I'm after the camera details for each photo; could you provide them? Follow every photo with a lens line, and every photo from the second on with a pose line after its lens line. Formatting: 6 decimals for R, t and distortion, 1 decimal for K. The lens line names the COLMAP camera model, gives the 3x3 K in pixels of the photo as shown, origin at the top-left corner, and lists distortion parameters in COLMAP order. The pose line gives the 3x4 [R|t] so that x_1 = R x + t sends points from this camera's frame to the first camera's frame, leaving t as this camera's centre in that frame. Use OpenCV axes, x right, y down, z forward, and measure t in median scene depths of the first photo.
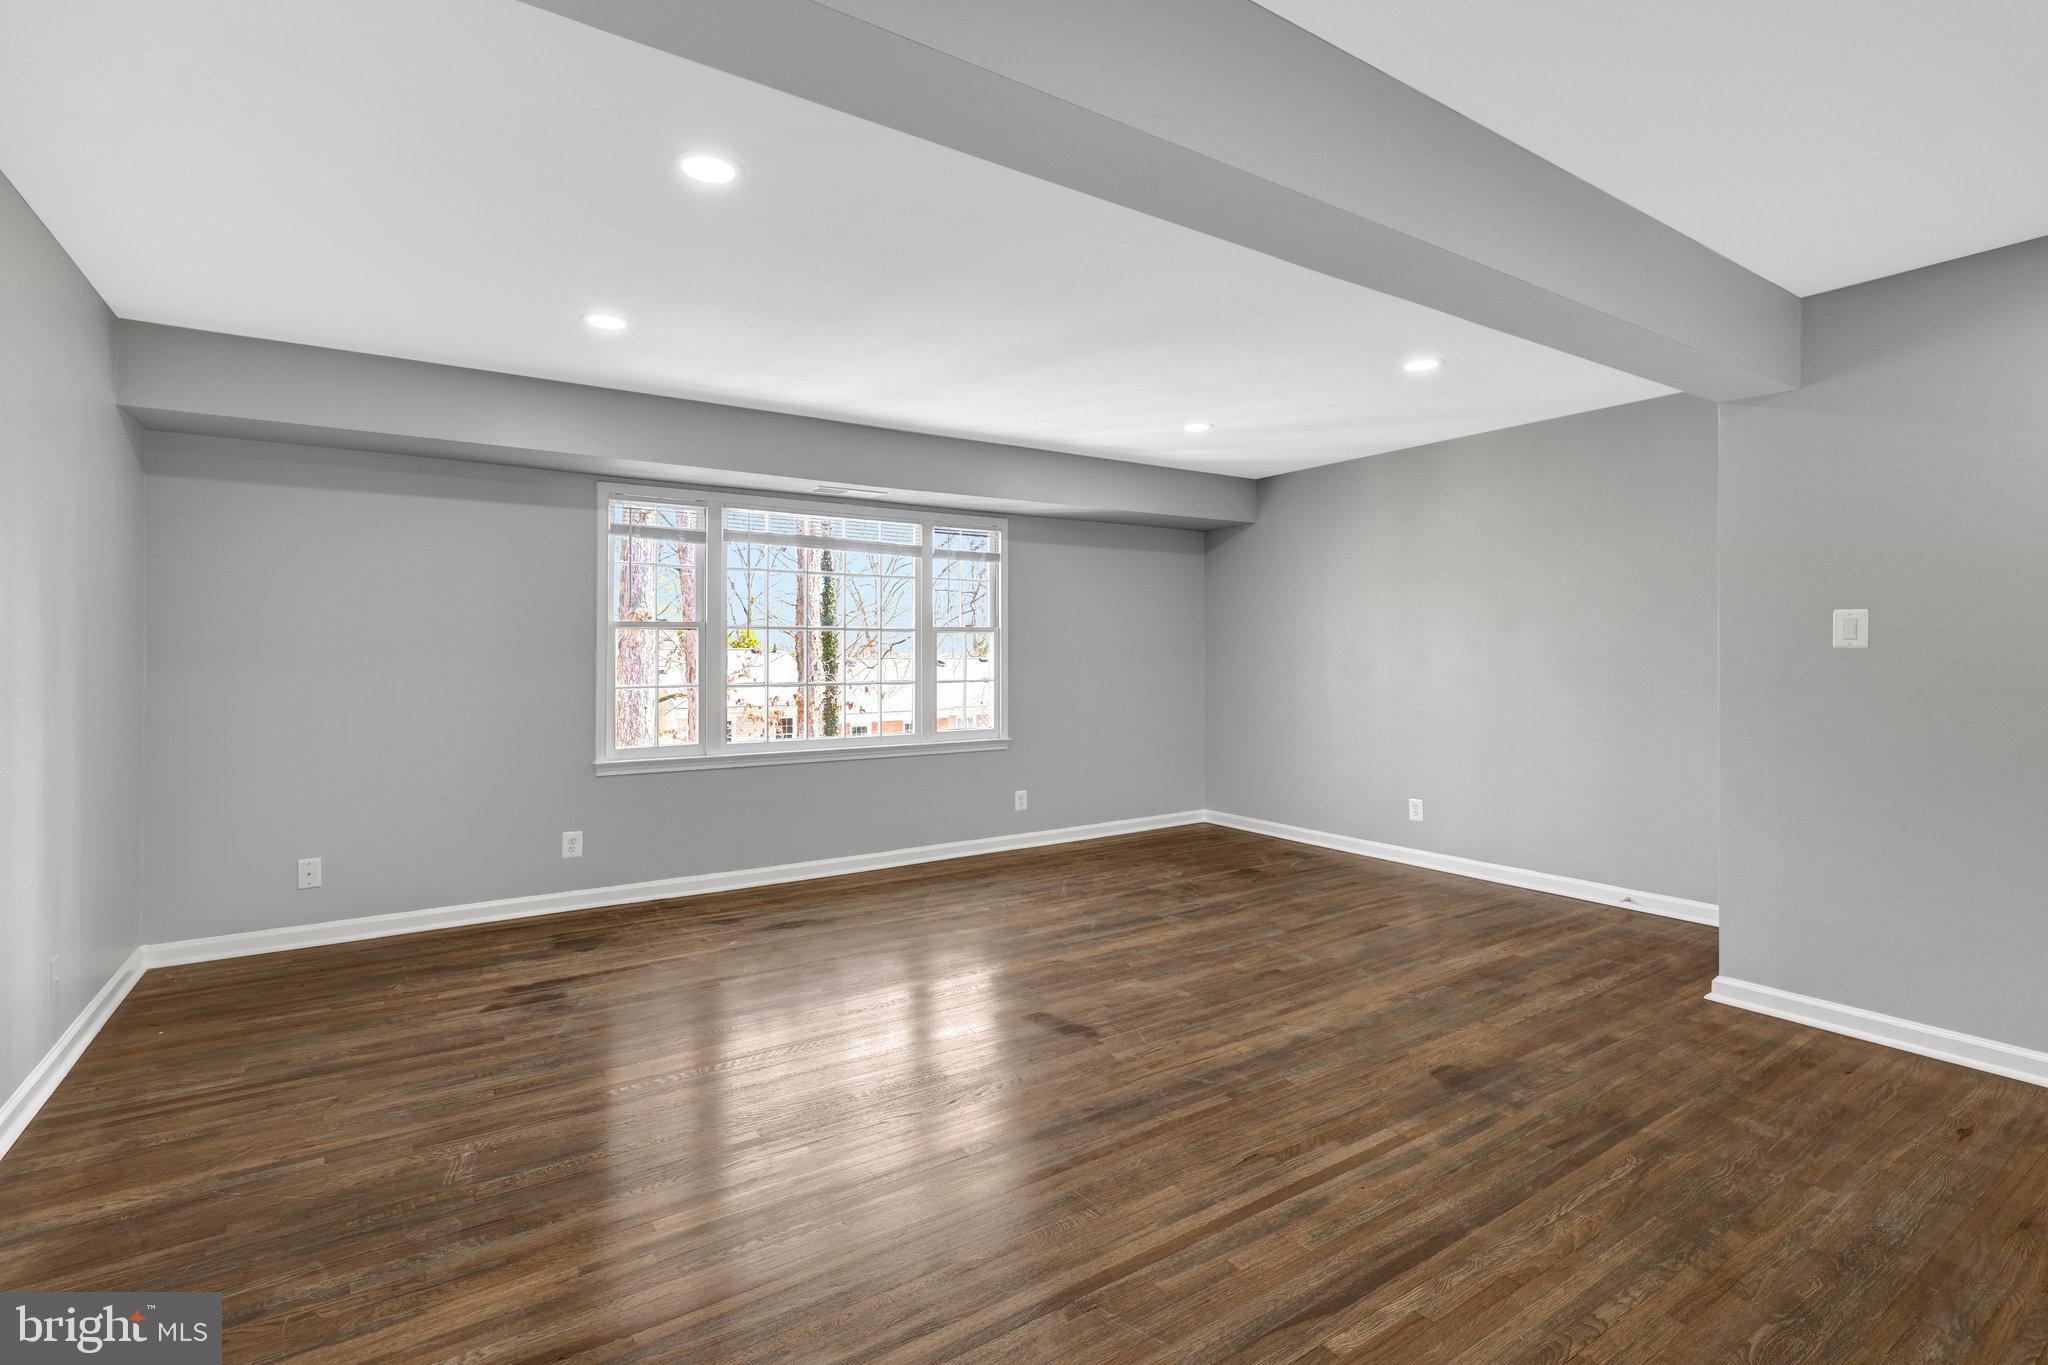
lens RADIAL K [[955.0, 0, 1019.4], [0, 955.0, 671.3], [0, 0, 1]] dist [0.001530, 0.000125]
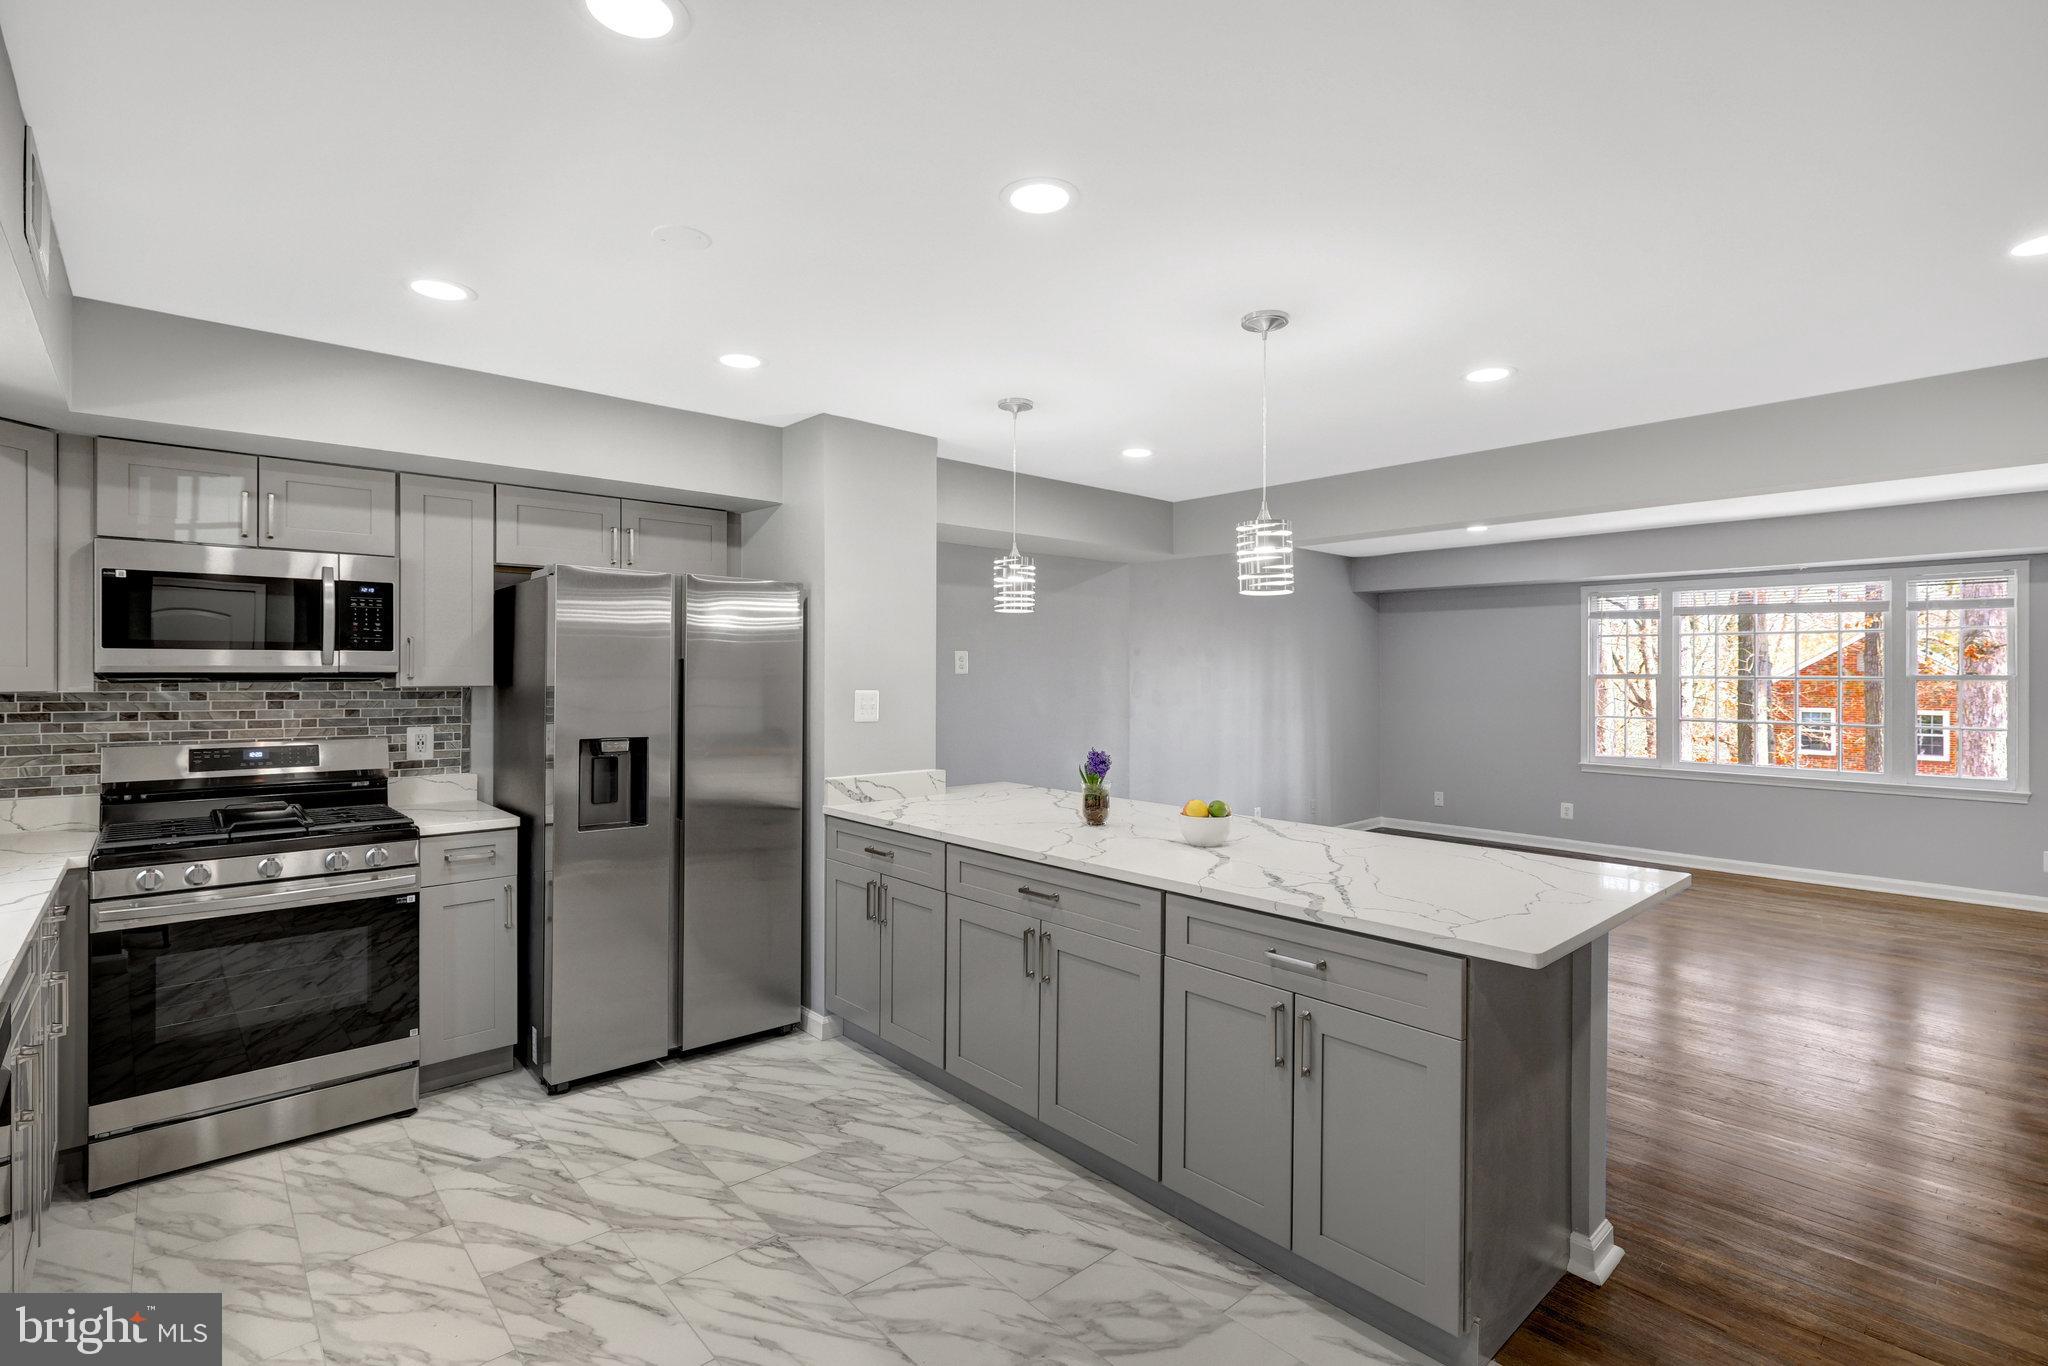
lens RADIAL K [[955.0, 0, 1024.2], [0, 955.0, 679.9], [0, 0, 1]] dist [0.001530, 0.000125]
pose [[0.146076, 0.006280, -0.989254, 1.588710], [-0.027630, 0.999616, 0.002265, -0.032354], [0.988888, 0.027002, 0.146193, -0.249890]]
